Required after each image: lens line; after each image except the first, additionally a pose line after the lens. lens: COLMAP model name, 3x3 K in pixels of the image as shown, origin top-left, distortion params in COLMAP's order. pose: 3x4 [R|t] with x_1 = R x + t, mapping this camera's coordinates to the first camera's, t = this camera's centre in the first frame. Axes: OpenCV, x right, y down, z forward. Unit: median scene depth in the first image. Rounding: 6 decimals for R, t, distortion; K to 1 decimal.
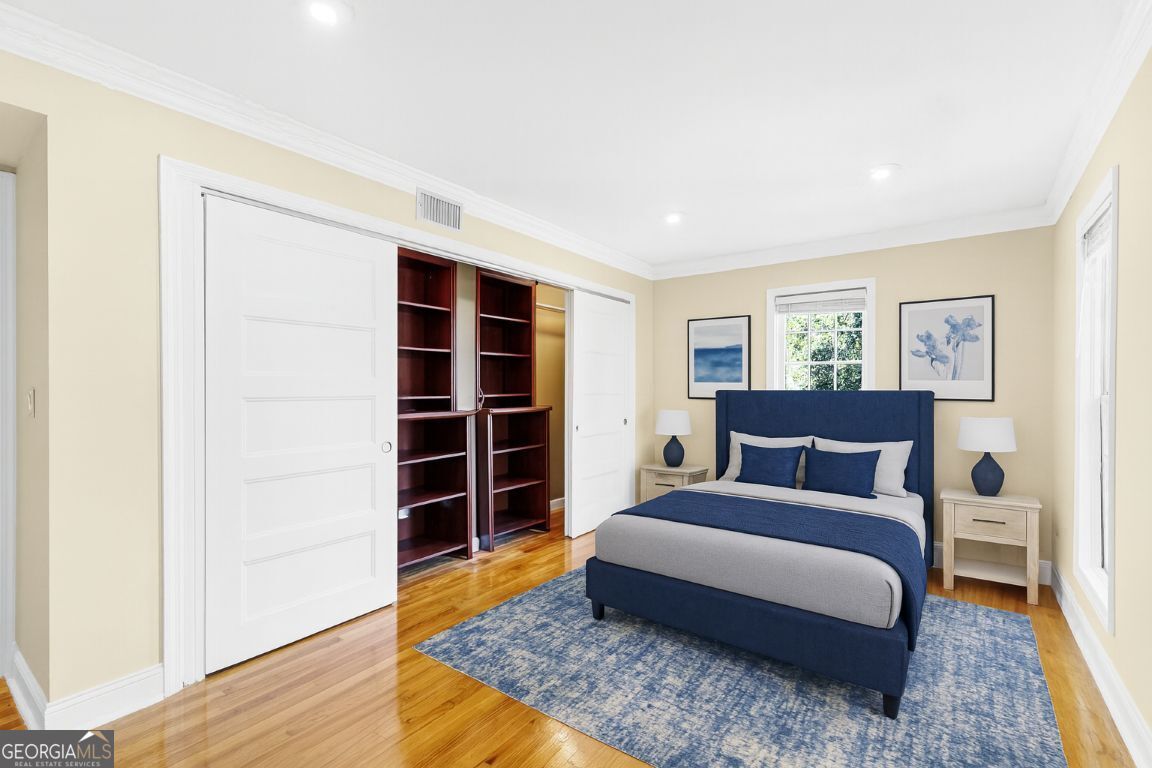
lens RADIAL K [[512.8, 0, 602.0], [0, 512.8, 392.1], [0, 0, 1]] dist [-0.000289, 0.000341]
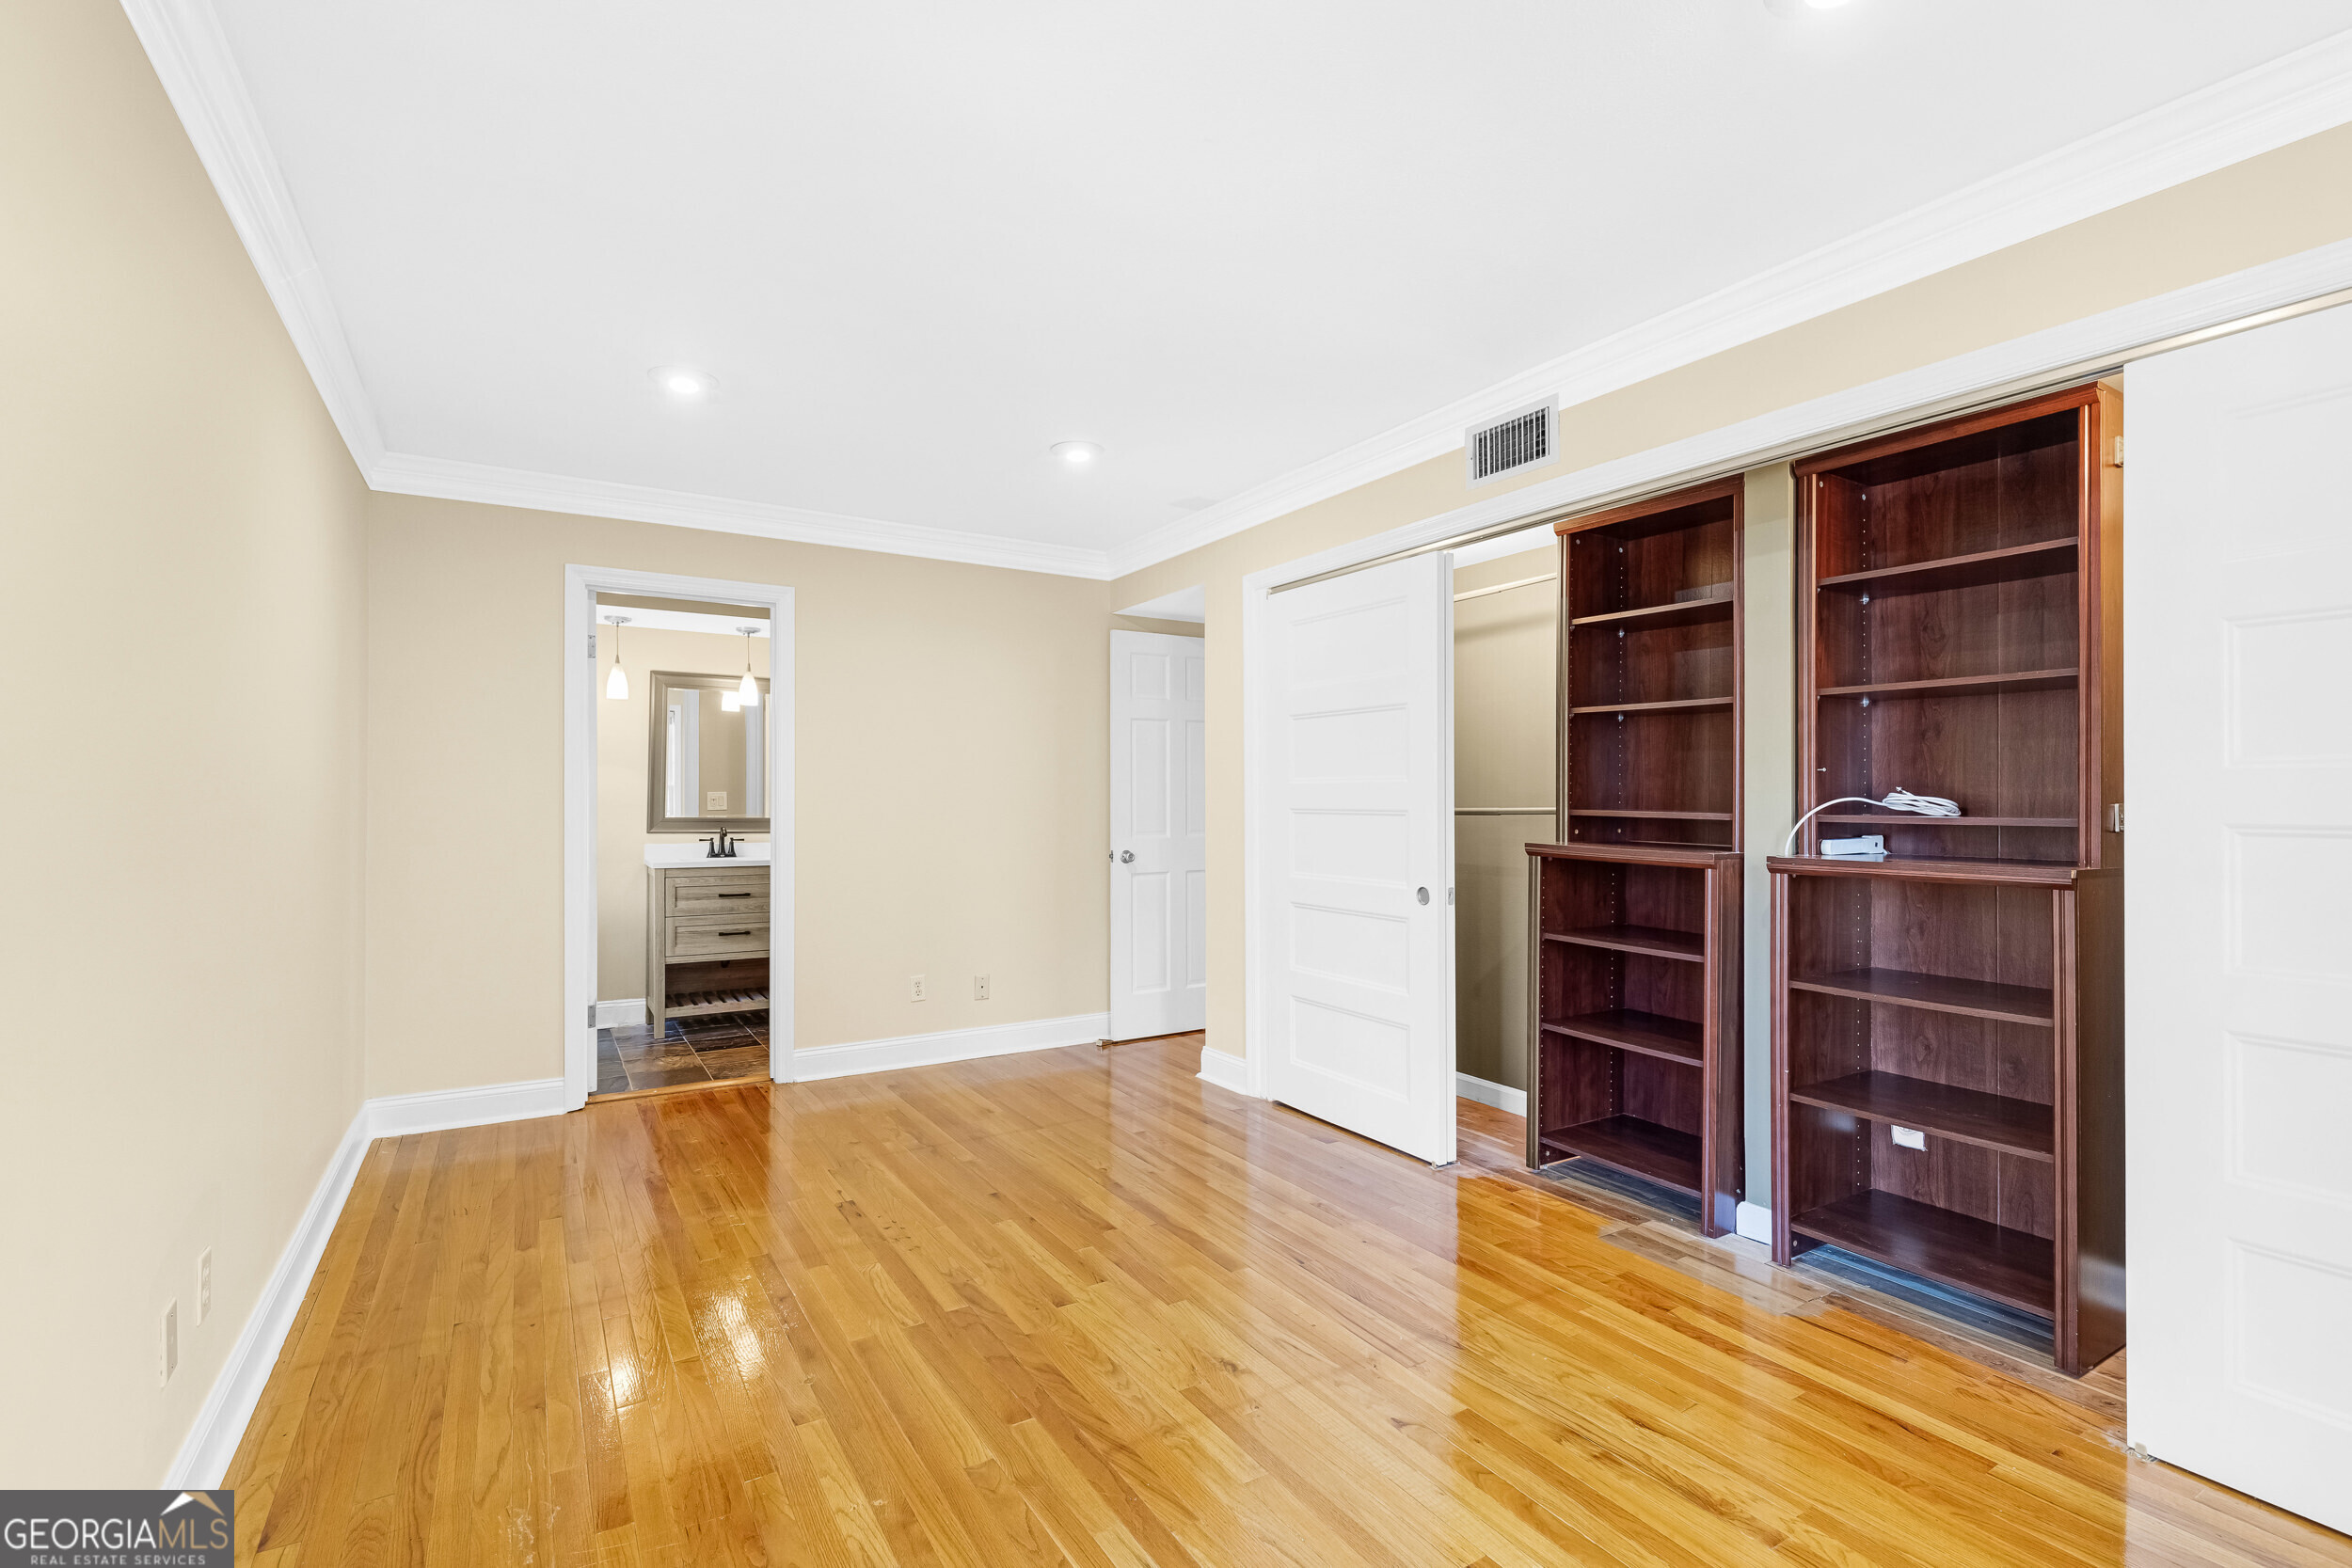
lens RADIAL K [[1073.8, 0, 1126.2], [0, 1073.8, 790.3], [0, 0, 1]] dist [0.015509, 0.000038]
pose [[-0.436997, -0.008422, -0.899424, 0.782800], [-0.010003, 0.999940, -0.004503, -0.005485], [0.899407, 0.007029, -0.437055, 1.113621]]
